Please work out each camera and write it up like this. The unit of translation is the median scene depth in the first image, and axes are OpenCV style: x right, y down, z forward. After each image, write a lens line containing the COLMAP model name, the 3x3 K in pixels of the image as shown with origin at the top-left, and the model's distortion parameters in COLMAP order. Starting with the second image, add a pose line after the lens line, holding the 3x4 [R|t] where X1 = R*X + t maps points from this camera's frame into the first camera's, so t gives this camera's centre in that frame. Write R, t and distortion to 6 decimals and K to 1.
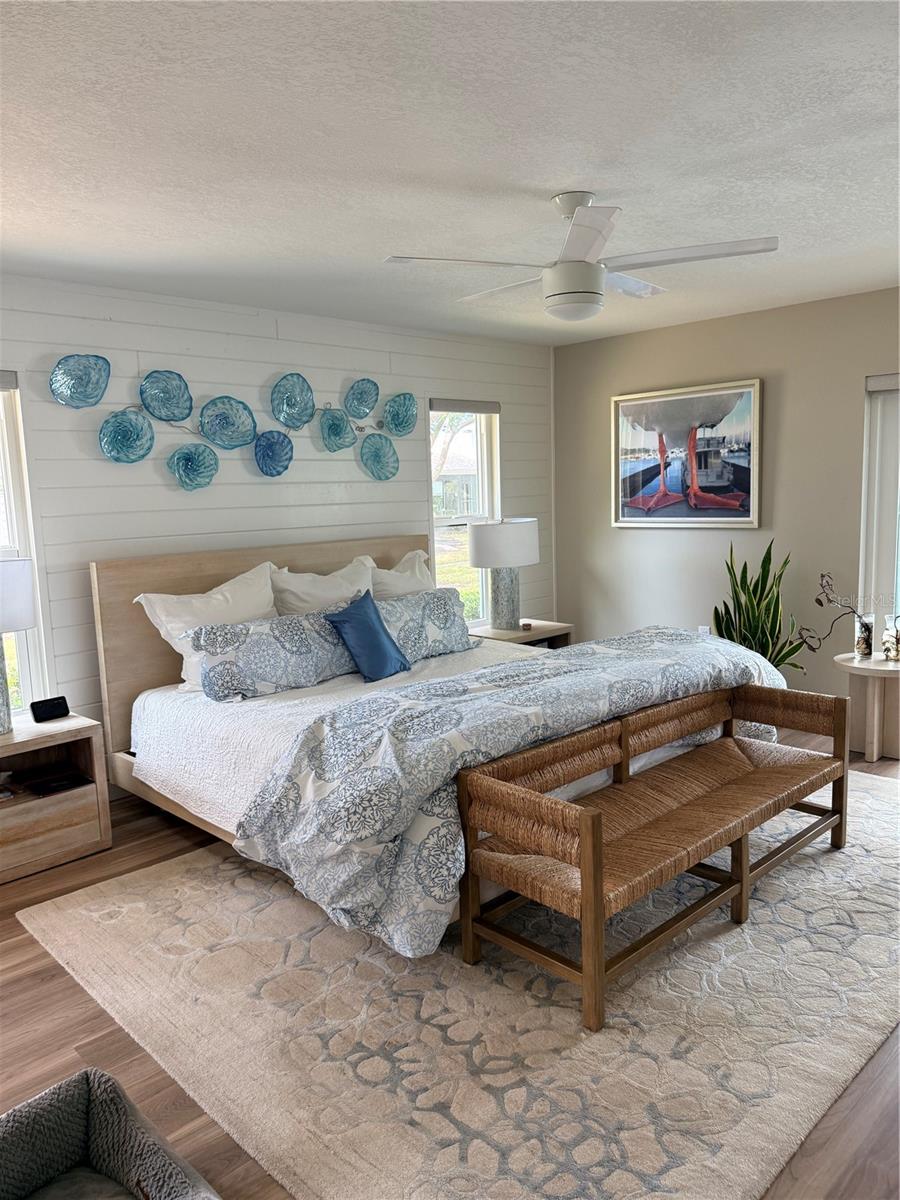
lens RADIAL K [[851.0, 0, 440.3], [0, 851.0, 592.6], [0, 0, 1]] dist [0.026823, -0.034558]
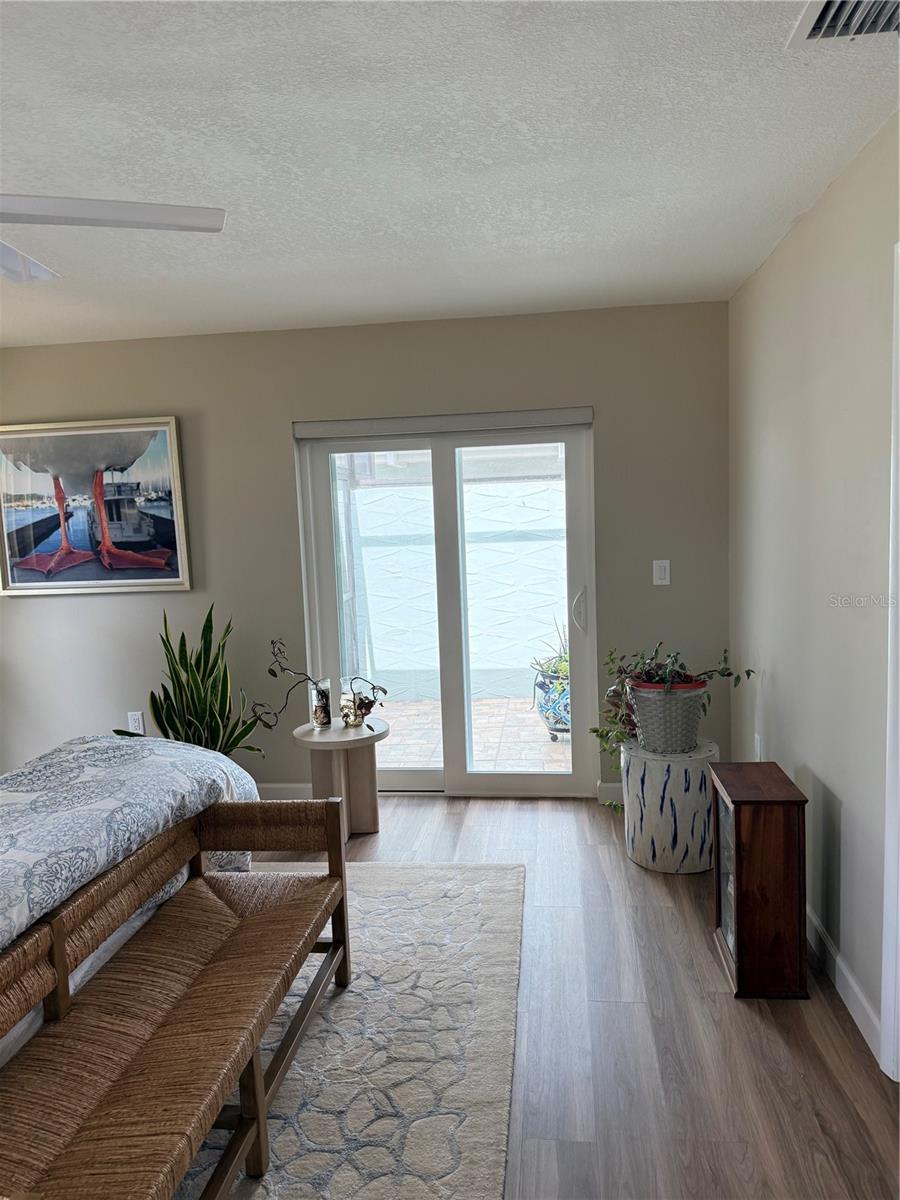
lens RADIAL K [[851.0, 0, 447.0], [0, 851.0, 587.6], [0, 0, 1]] dist [0.026823, -0.034558]
pose [[0.771821, -0.065302, 0.632478, 0.043850], [0.100297, 0.994763, -0.019687, -0.047846], [-0.627880, 0.078631, 0.774328, 0.246614]]
